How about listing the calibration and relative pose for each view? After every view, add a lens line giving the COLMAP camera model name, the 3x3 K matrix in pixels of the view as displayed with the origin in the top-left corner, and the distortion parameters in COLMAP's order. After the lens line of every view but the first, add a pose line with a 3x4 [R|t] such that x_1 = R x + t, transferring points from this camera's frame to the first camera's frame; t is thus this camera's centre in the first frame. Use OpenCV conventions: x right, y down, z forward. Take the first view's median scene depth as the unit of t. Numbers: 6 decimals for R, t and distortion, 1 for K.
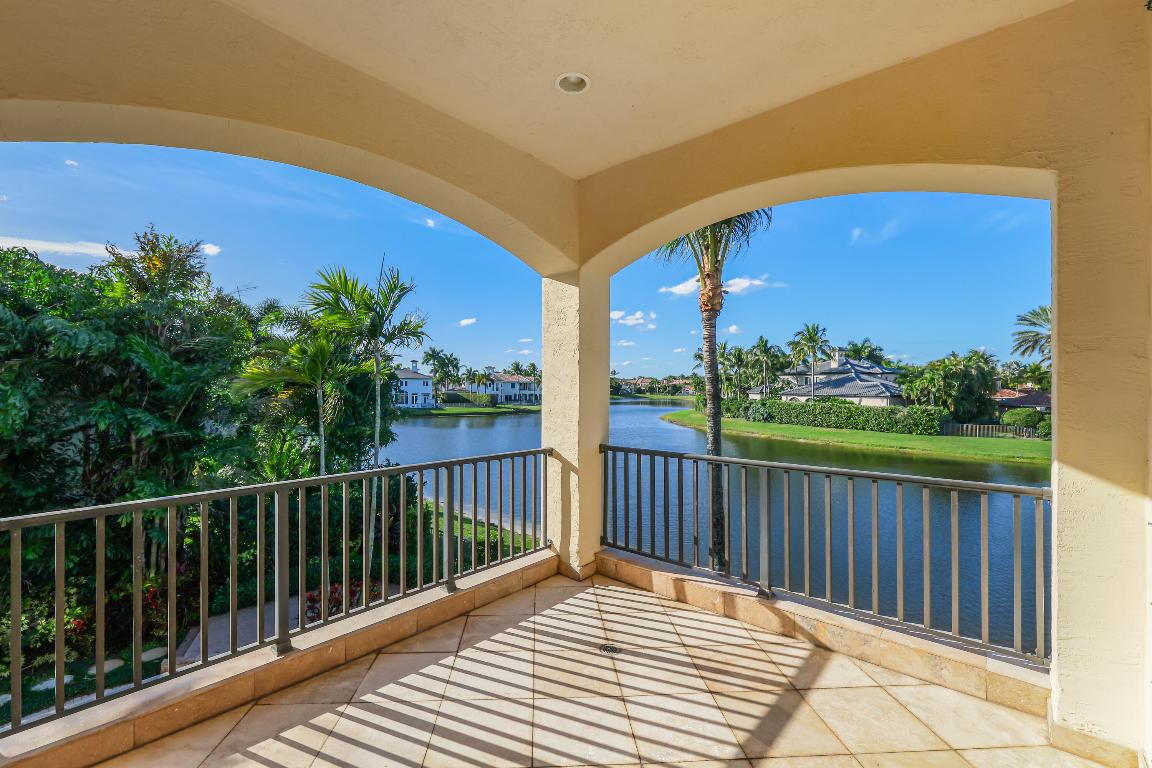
lens RADIAL K [[496.4, 0, 565.8], [0, 496.4, 385.0], [0, 0, 1]] dist [-0.000565, -0.000083]
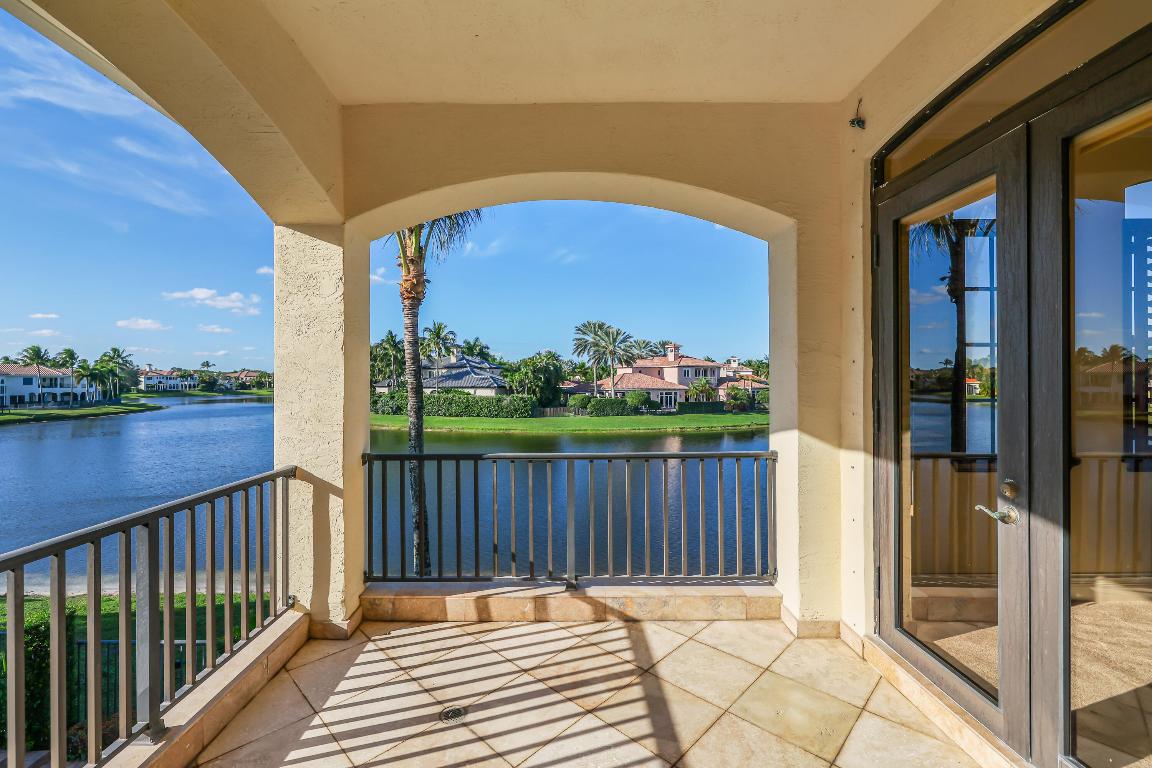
lens RADIAL K [[490.5, 0, 563.7], [0, 490.5, 375.6], [0, 0, 1]] dist [-0.000427, -0.000385]
pose [[0.743969, -0.001242, 0.668213, -0.232763], [0.005125, 0.999979, -0.003847, 0.001842], [-0.668195, 0.006286, 0.743960, 0.238626]]
